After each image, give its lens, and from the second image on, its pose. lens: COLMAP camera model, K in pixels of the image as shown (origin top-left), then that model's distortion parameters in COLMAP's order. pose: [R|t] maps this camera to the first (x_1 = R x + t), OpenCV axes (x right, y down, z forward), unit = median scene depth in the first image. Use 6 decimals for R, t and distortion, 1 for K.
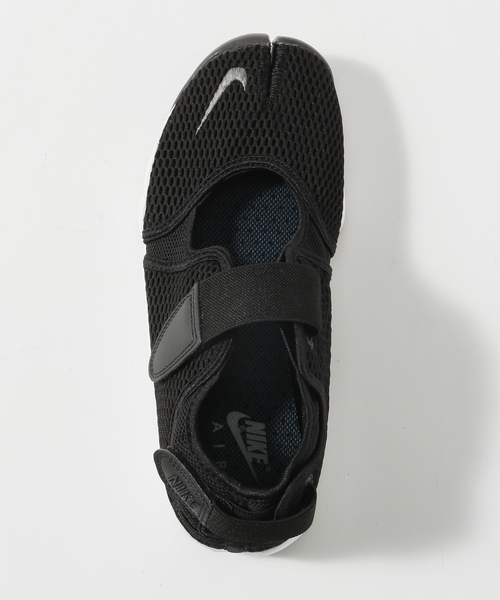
lens RADIAL K [[777.5, 0, 250.0], [0, 777.5, 300.0], [0, 0, 1]] dist [-0.005636, -0.003128]
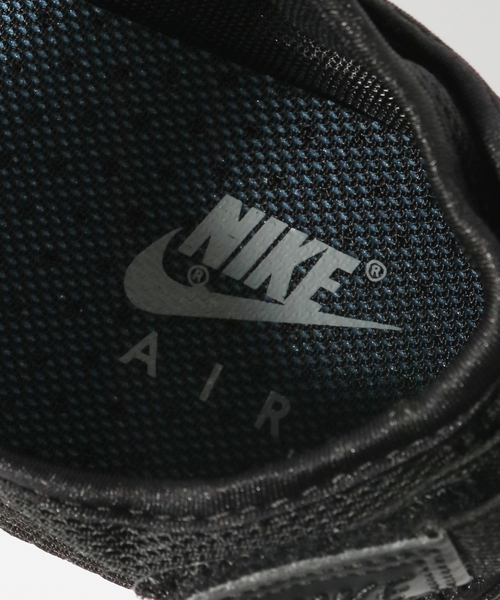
lens RADIAL K [[1122.4, 0, 250.0], [0, 1122.4, 300.0], [0, 0, 1]] dist [0.002228, 0.001527]
pose [[0.519416, -0.853999, 0.029857, -0.019670], [0.823565, 0.509614, 0.249066, 0.089156], [-0.227918, -0.104780, 0.968026, 0.628337]]
